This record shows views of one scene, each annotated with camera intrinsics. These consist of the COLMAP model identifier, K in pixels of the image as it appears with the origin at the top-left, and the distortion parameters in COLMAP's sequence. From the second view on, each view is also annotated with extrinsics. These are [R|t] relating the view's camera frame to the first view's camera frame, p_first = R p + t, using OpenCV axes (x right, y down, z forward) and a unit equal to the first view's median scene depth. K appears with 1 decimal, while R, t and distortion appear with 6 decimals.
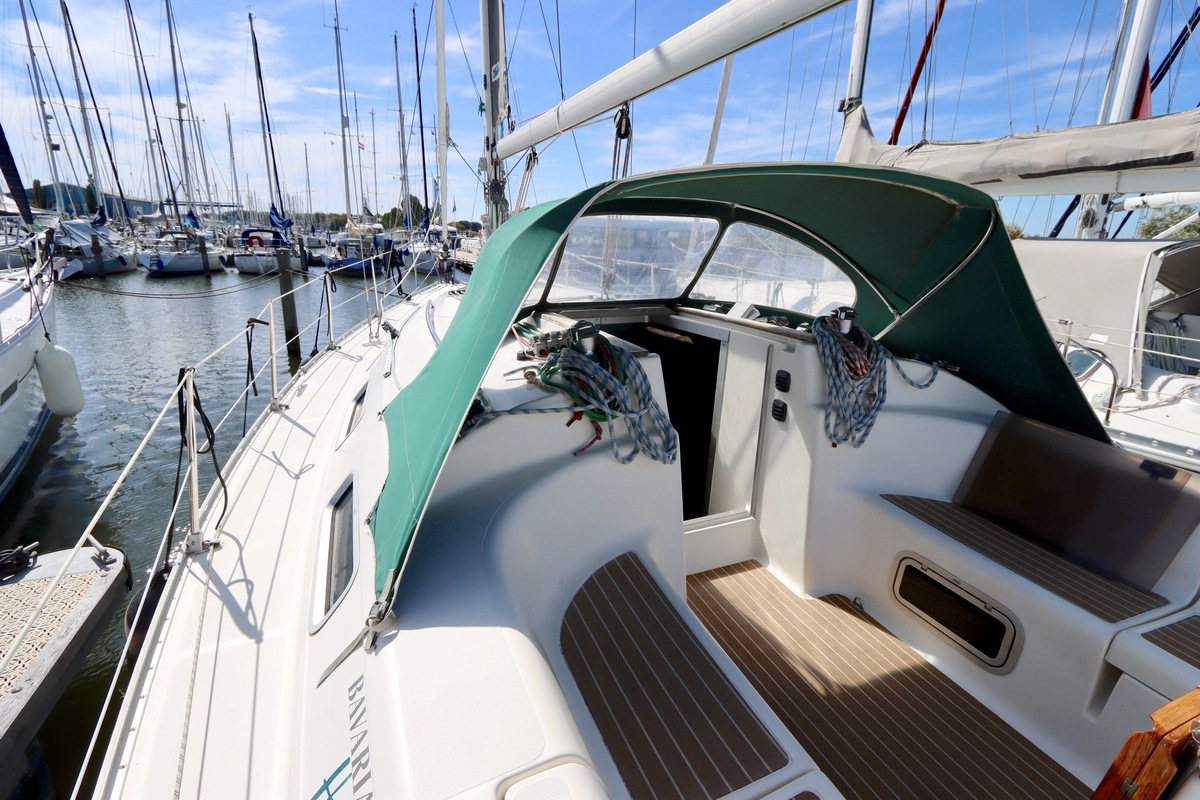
lens RADIAL K [[569.8, 0, 597.5], [0, 569.8, 399.8], [0, 0, 1]] dist [-0.020913, 0.003782]
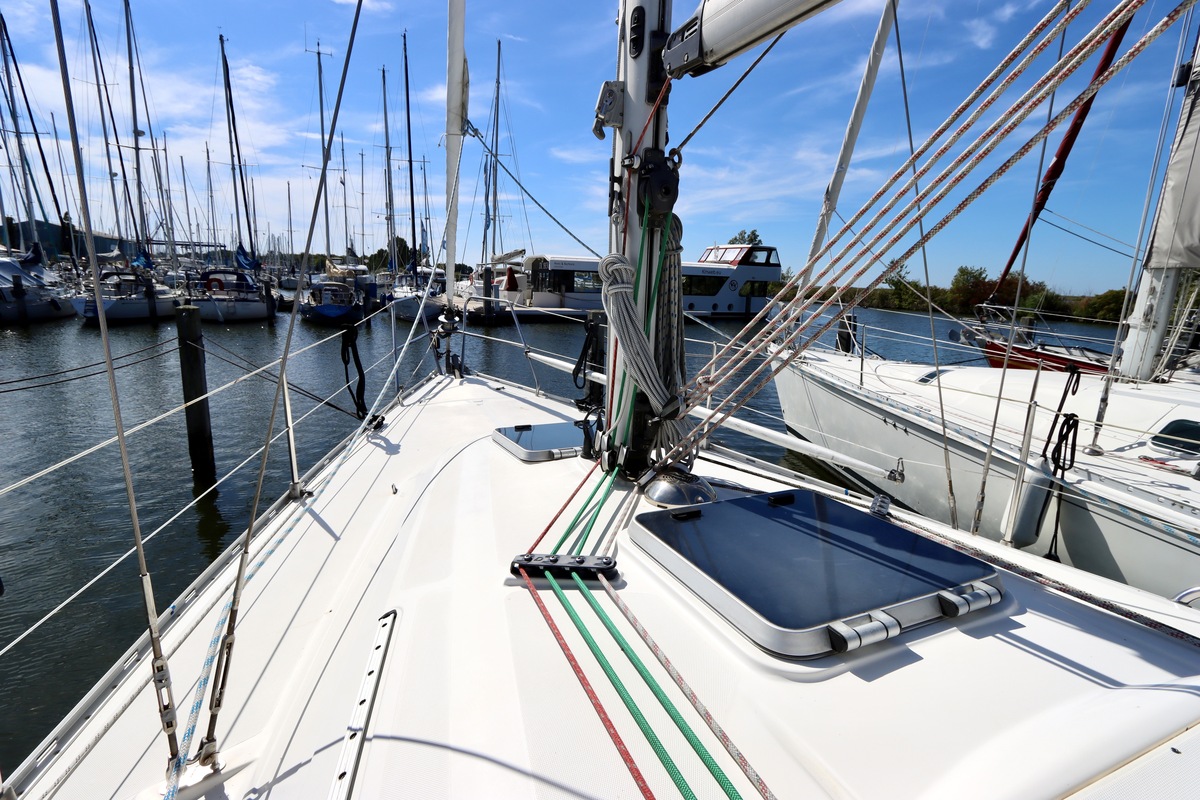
lens RADIAL K [[569.8, 0, 594.3], [0, 569.8, 395.6], [0, 0, 1]] dist [-0.020913, 0.003782]
pose [[0.999721, 0.003423, 0.023358, -0.038264], [-0.001610, 0.997014, -0.077204, -0.039700], [-0.023552, 0.077145, 0.996742, 0.121437]]
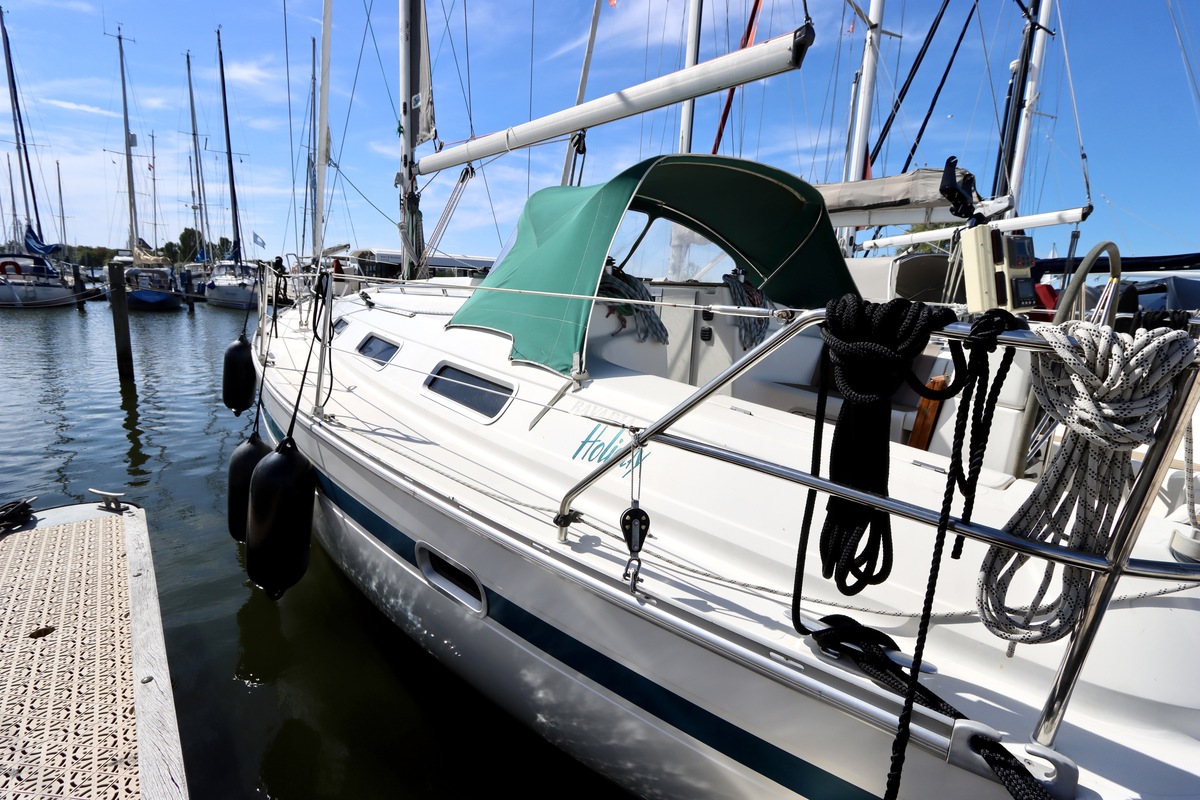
lens RADIAL K [[569.8, 0, 596.6], [0, 569.8, 397.3], [0, 0, 1]] dist [-0.020913, 0.003782]
pose [[0.952024, -0.040649, 0.303311, -0.032866], [0.064698, 0.995470, -0.069662, 0.021143], [-0.299105, 0.085943, 0.950342, -0.026132]]
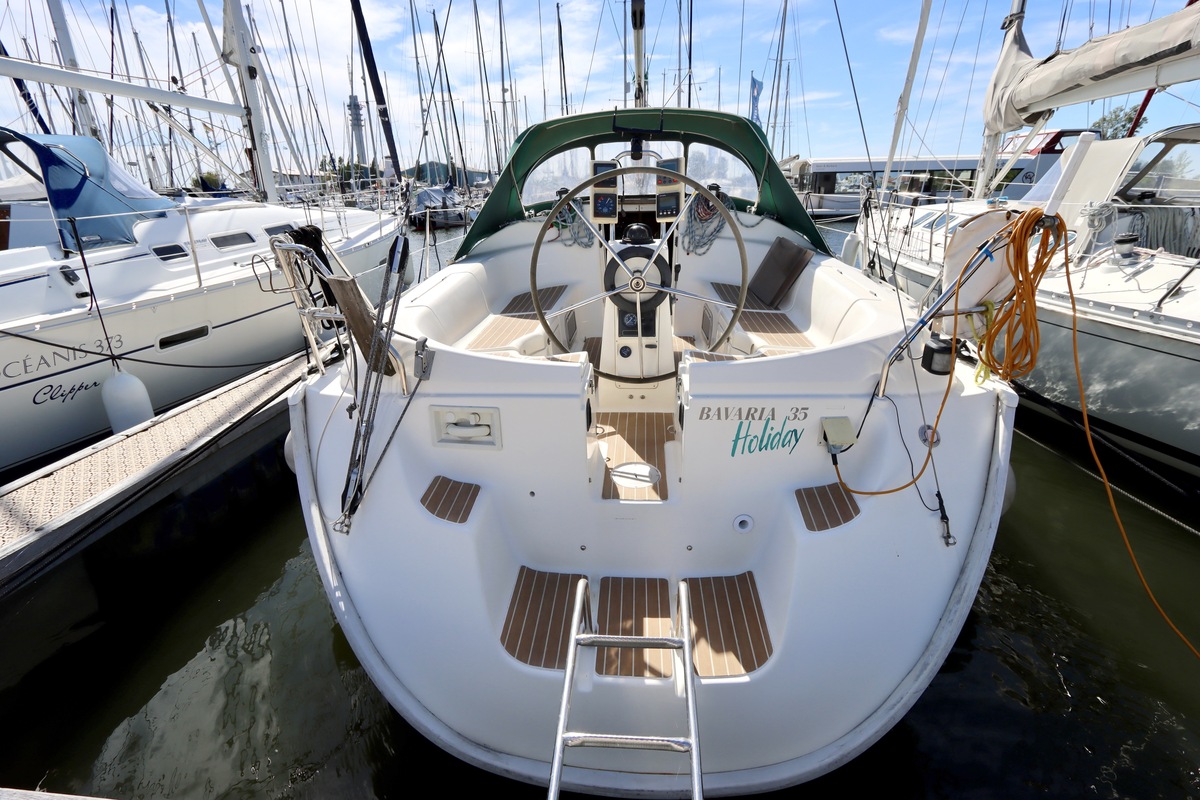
lens RADIAL K [[569.8, 0, 598.6], [0, 569.8, 402.2], [0, 0, 1]] dist [-0.020913, 0.003782]
pose [[0.890160, 0.115572, -0.440748, 0.076123], [-0.082708, 0.992212, 0.093134, 0.030445], [0.448080, -0.046451, 0.892786, -0.064012]]
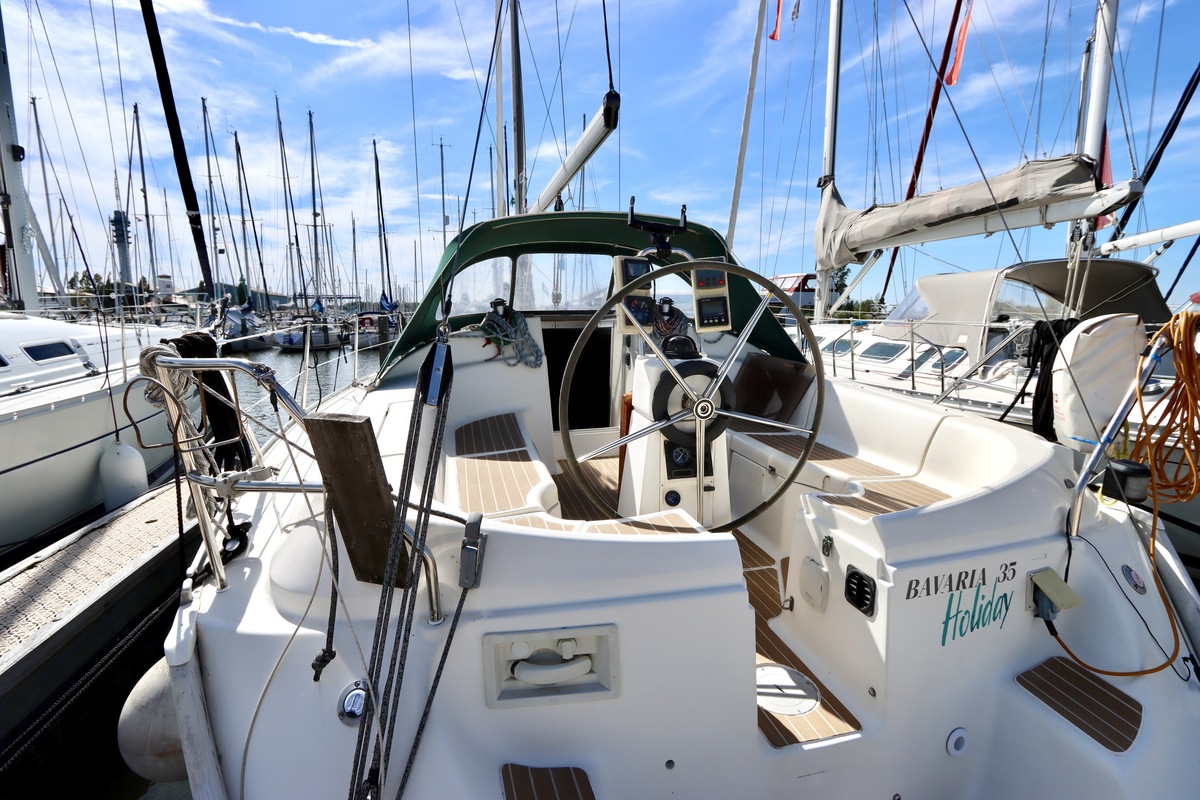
lens RADIAL K [[569.8, 0, 599.7], [0, 569.8, 398.0], [0, 0, 1]] dist [-0.020913, 0.003782]
pose [[0.989035, -0.008778, -0.147422, 0.036430], [-0.011843, 0.990303, -0.138417, 0.027963], [0.147207, 0.138645, 0.979340, -0.048821]]
